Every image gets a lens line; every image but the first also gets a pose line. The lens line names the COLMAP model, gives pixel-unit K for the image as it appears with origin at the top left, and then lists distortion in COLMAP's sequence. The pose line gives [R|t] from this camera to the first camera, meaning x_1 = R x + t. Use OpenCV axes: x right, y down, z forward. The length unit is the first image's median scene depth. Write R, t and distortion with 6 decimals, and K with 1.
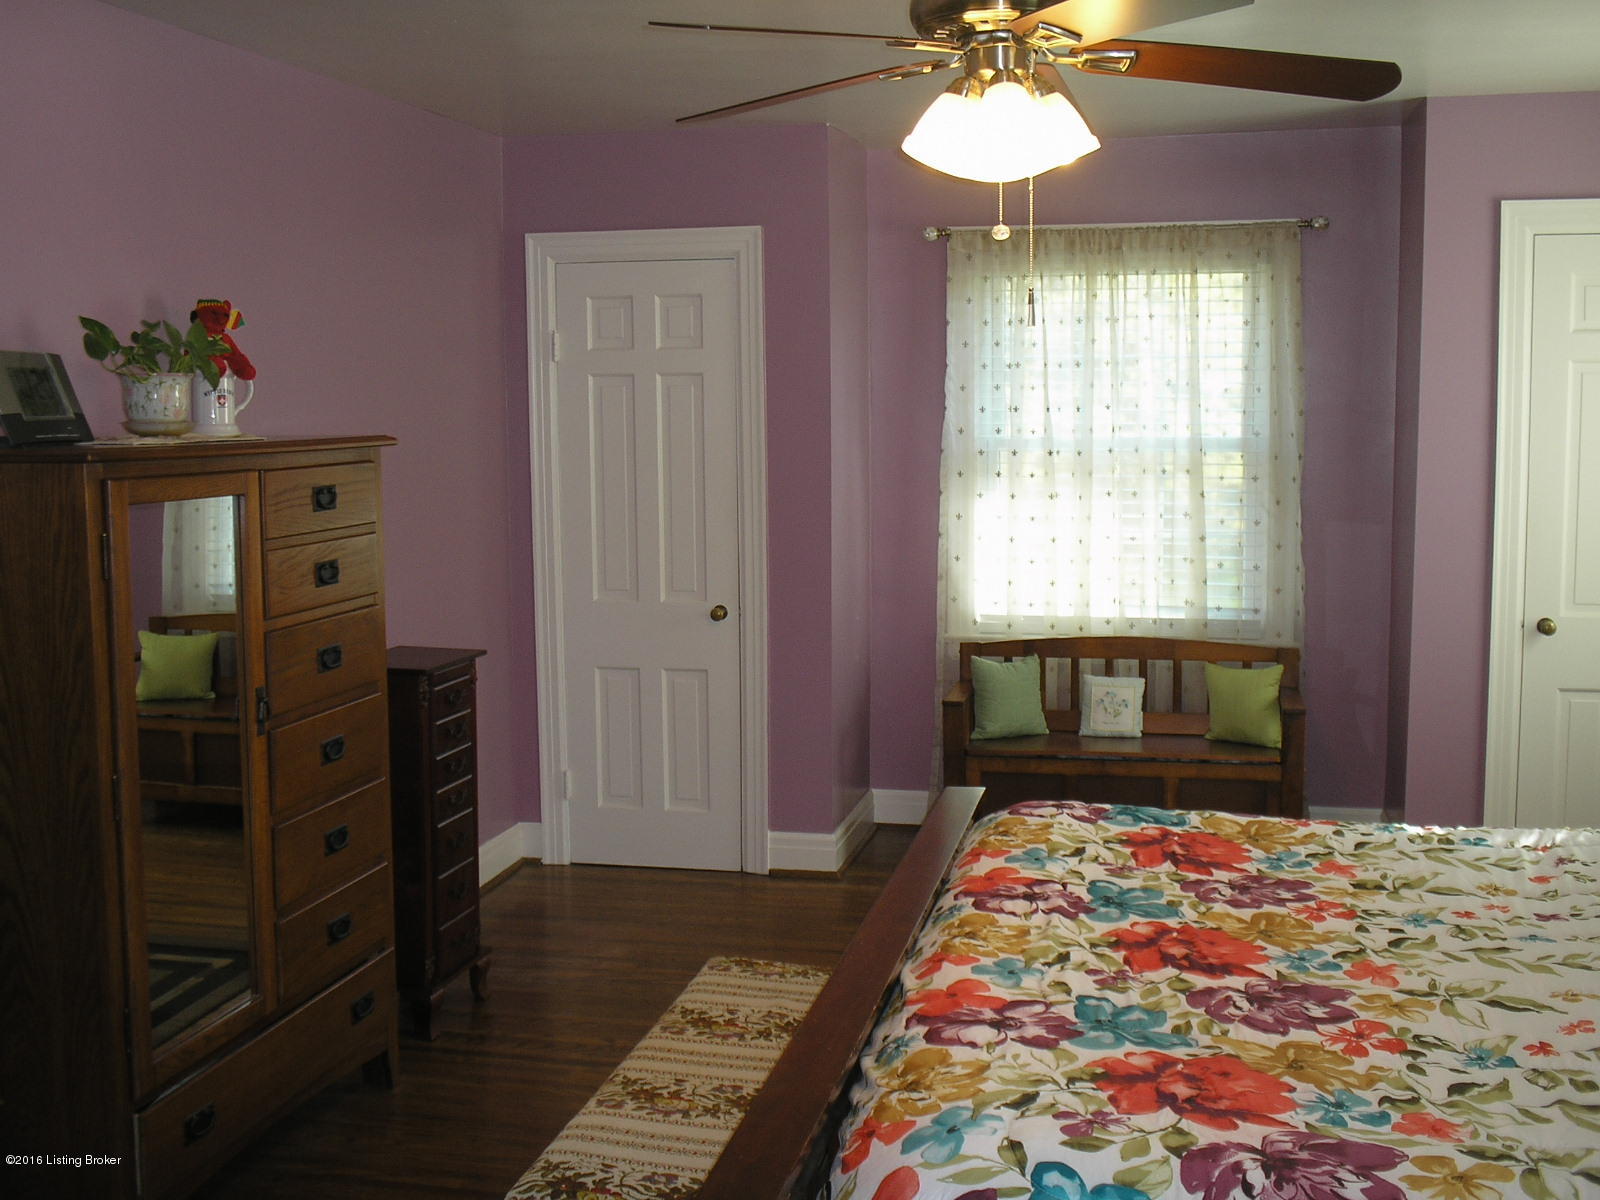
lens RADIAL K [[1736.6, 0, 811.4], [0, 1736.6, 591.4], [0, 0, 1]] dist [-0.058706, 0.045631]
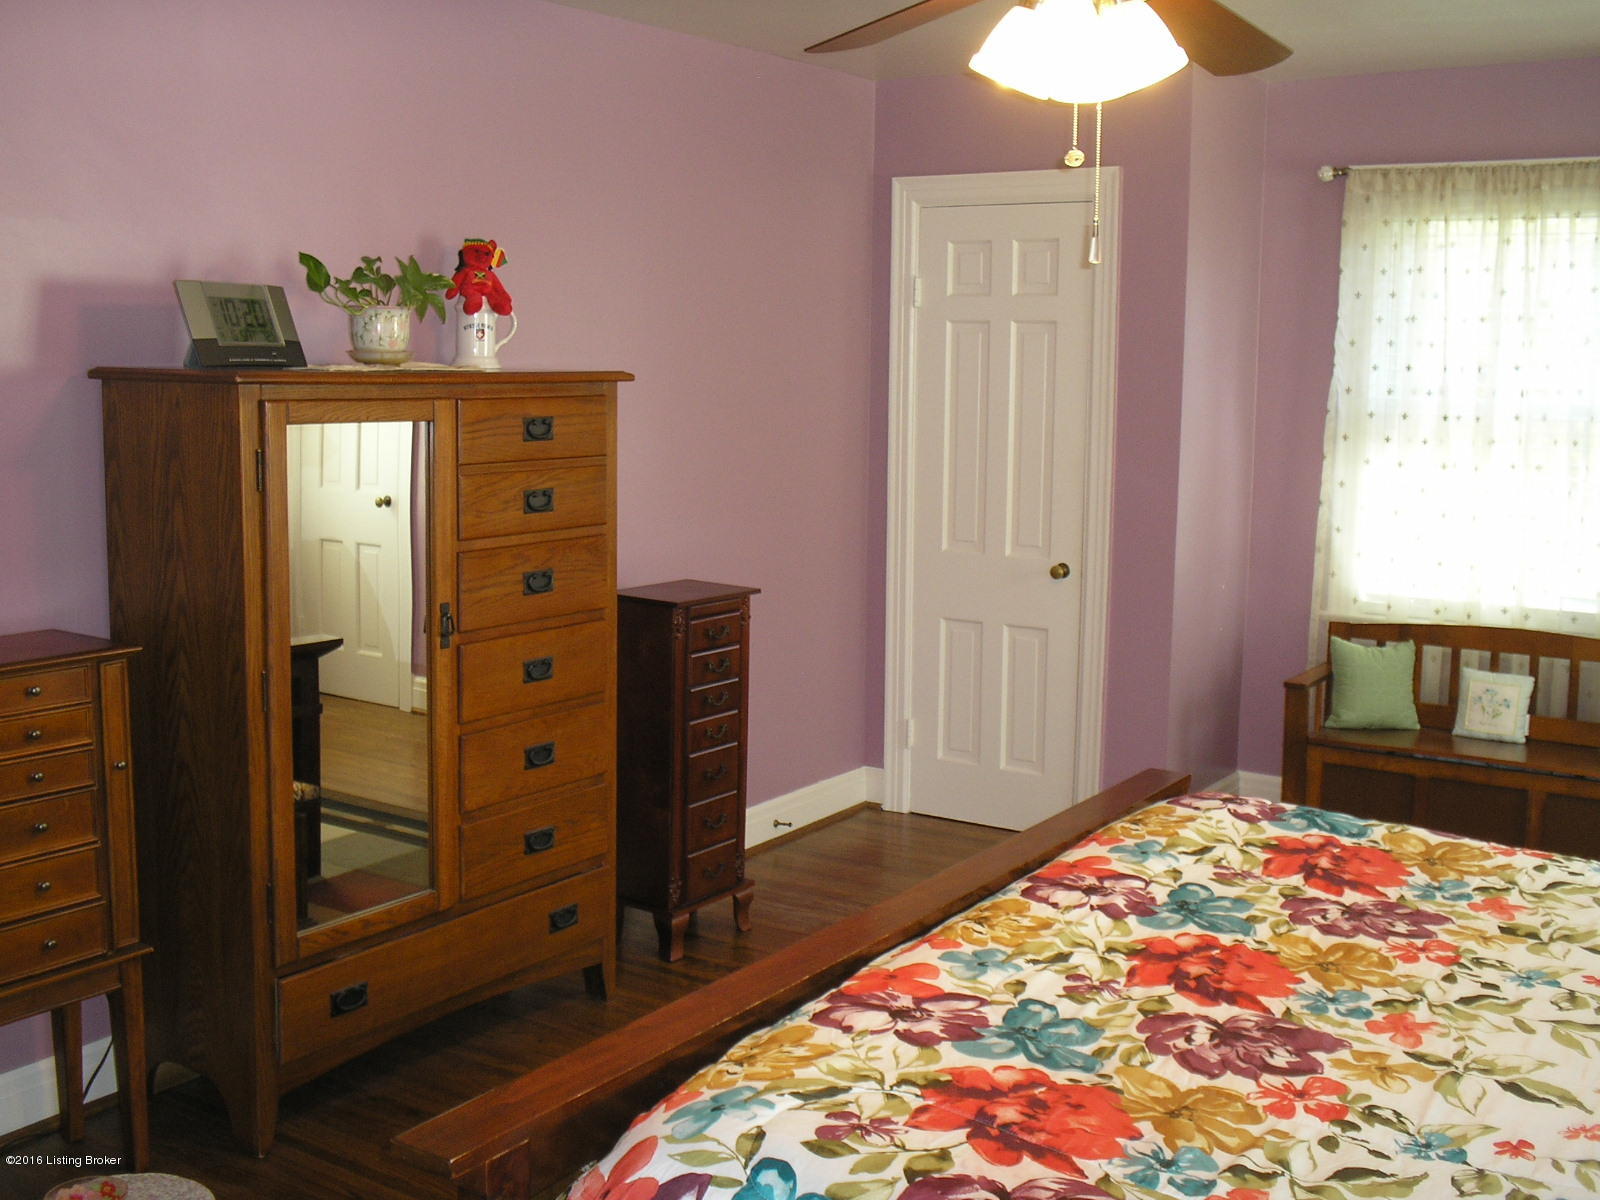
lens RADIAL K [[1736.6, 0, 811.4], [0, 1736.6, 591.4], [0, 0, 1]] dist [-0.058706, 0.045631]
pose [[0.930271, 0.070523, -0.360032, 0.289184], [-0.061642, 0.997445, 0.036105, -0.004415], [0.361658, -0.011394, 0.932241, 0.091721]]
